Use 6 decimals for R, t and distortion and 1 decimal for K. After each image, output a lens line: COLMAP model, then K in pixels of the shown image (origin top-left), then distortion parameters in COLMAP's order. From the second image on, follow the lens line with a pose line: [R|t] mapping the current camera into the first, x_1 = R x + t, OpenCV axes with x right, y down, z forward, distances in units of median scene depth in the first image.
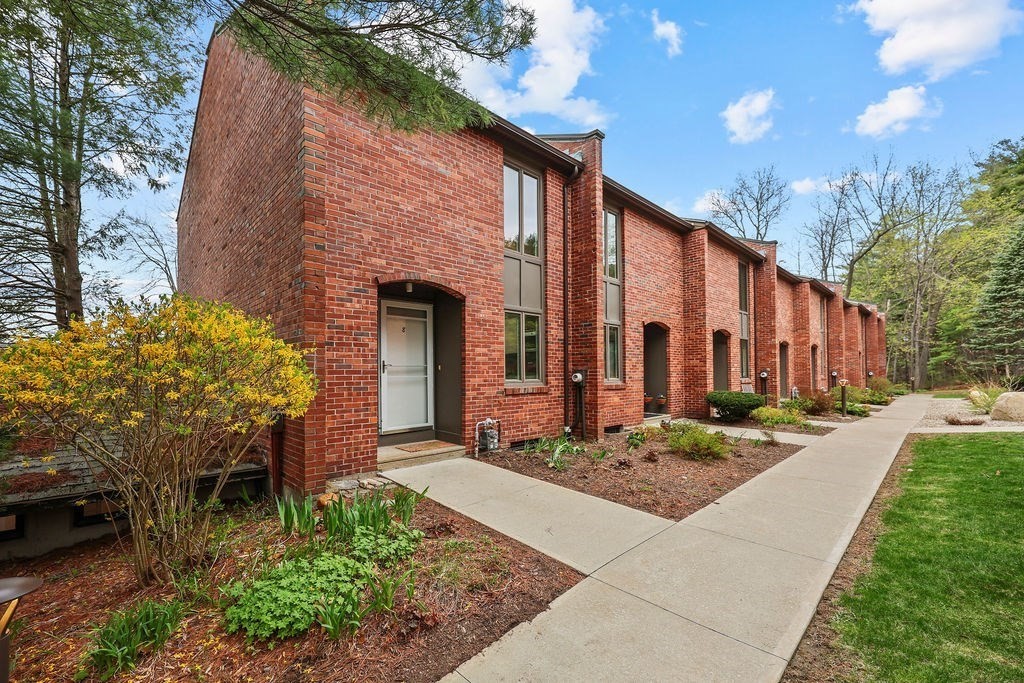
lens RADIAL K [[415.0, 0, 512.0], [0, 415.0, 367.2], [0, 0, 1]] dist [0.000516, -0.000322]
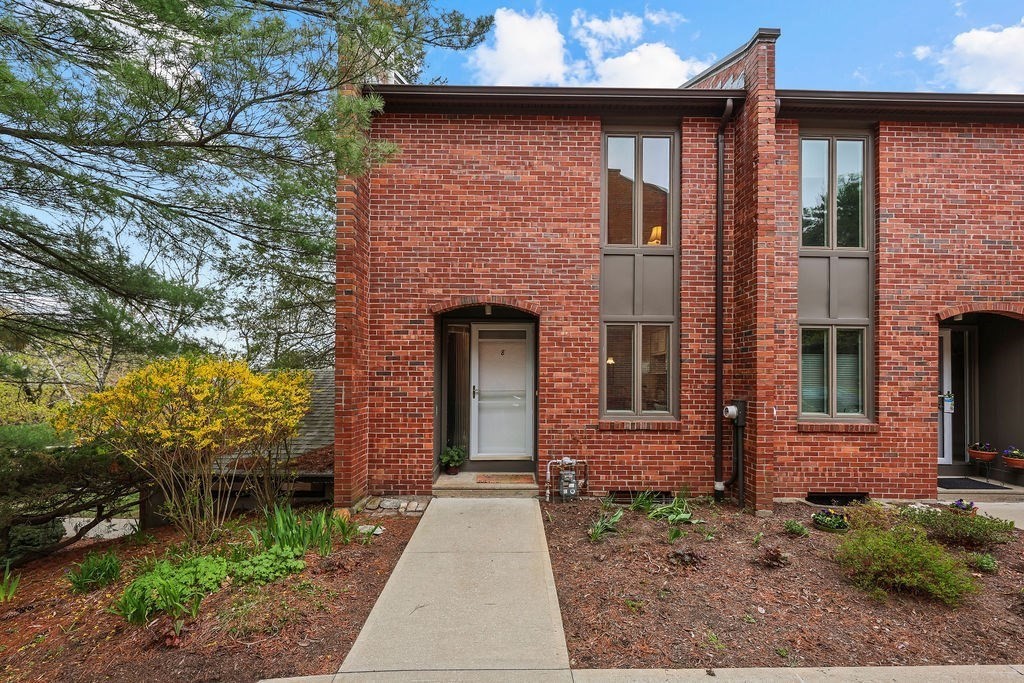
lens RADIAL K [[453.8, 0, 512.3], [0, 453.8, 375.2], [0, 0, 1]] dist [0.000779, -0.000400]
pose [[0.732029, 0.006585, -0.681241, 0.504156], [-0.002149, 0.999971, 0.007356, -0.049499], [0.681270, -0.003920, 0.732022, 0.273826]]
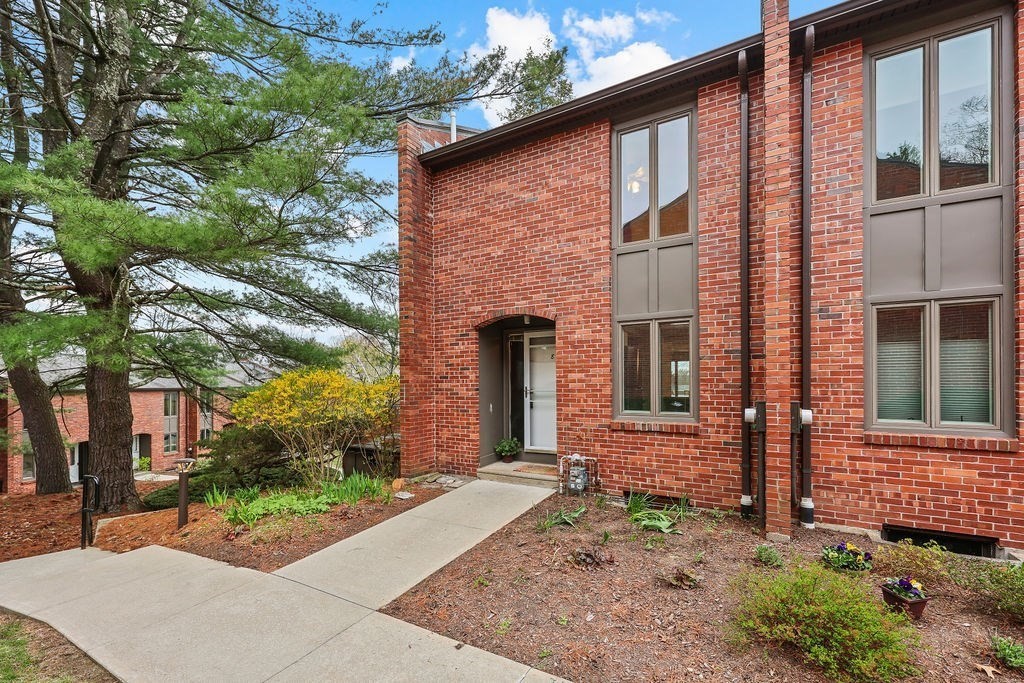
lens RADIAL K [[415.0, 0, 514.3], [0, 415.0, 382.6], [0, 0, 1]] dist [0.000516, -0.000322]
pose [[0.294563, 0.008241, -0.955597, 0.775841], [0.018345, 0.999730, 0.014276, -0.043977], [0.955456, -0.021735, 0.294332, 0.647185]]
